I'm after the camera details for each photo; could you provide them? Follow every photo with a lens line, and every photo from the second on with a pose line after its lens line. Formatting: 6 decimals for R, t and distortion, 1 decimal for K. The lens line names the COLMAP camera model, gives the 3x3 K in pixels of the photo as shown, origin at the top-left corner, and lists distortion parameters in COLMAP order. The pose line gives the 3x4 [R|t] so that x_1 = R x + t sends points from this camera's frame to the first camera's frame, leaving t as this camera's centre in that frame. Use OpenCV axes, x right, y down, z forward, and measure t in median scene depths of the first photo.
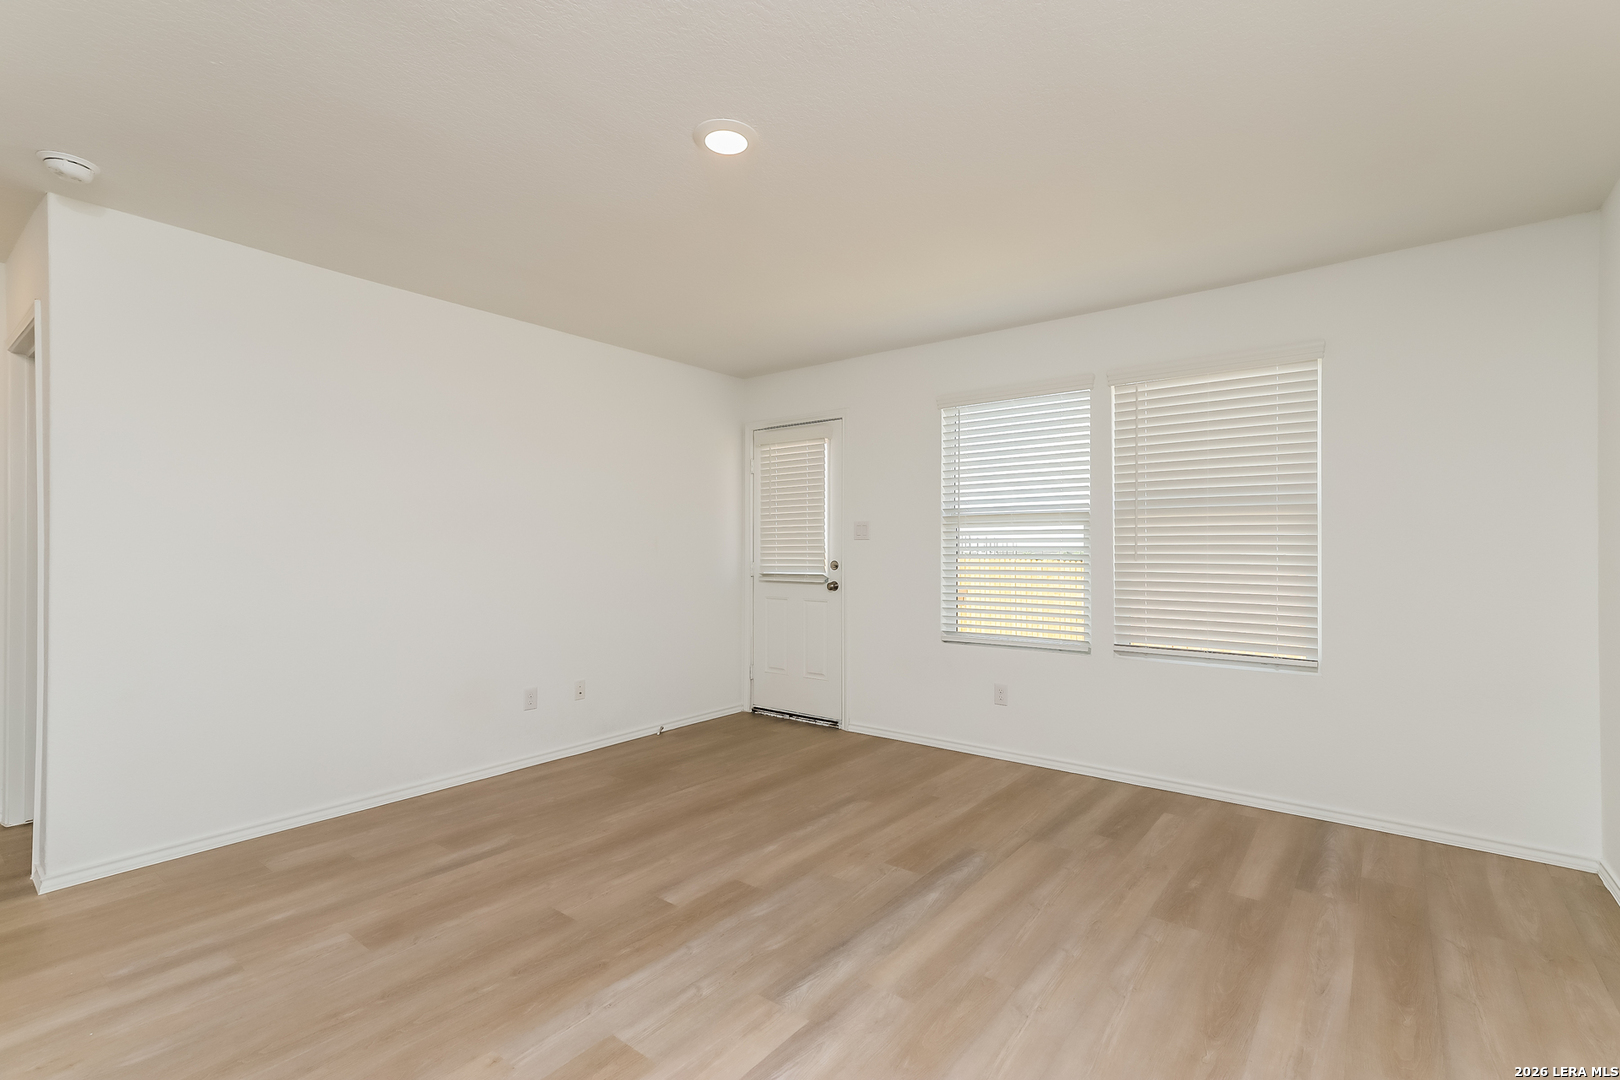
lens RADIAL K [[735.8, 0, 811.1], [0, 735.8, 543.7], [0, 0, 1]] dist [0.015290, -0.000724]
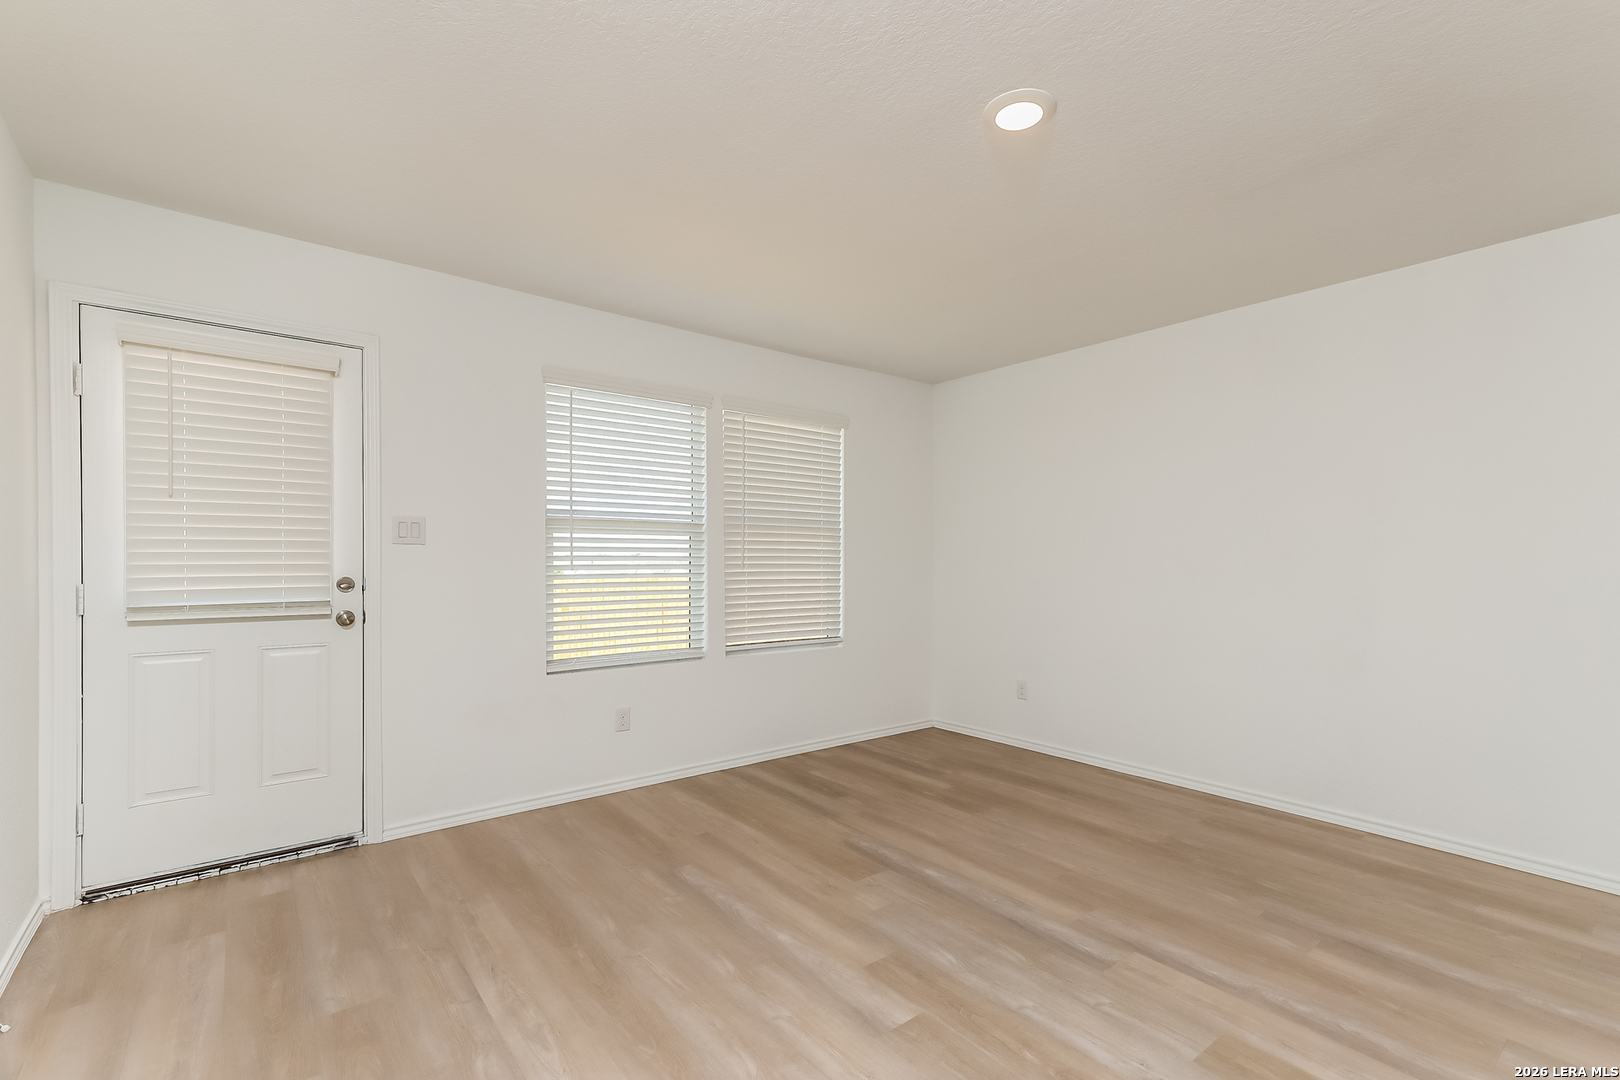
lens RADIAL K [[735.8, 0, 845.4], [0, 735.8, 571.6], [0, 0, 1]] dist [0.015290, -0.000724]
pose [[0.209647, -0.014806, 0.977665, -0.694035], [-0.008862, 0.999816, 0.017042, 0.005765], [-0.977737, -0.012236, 0.209477, 0.665319]]
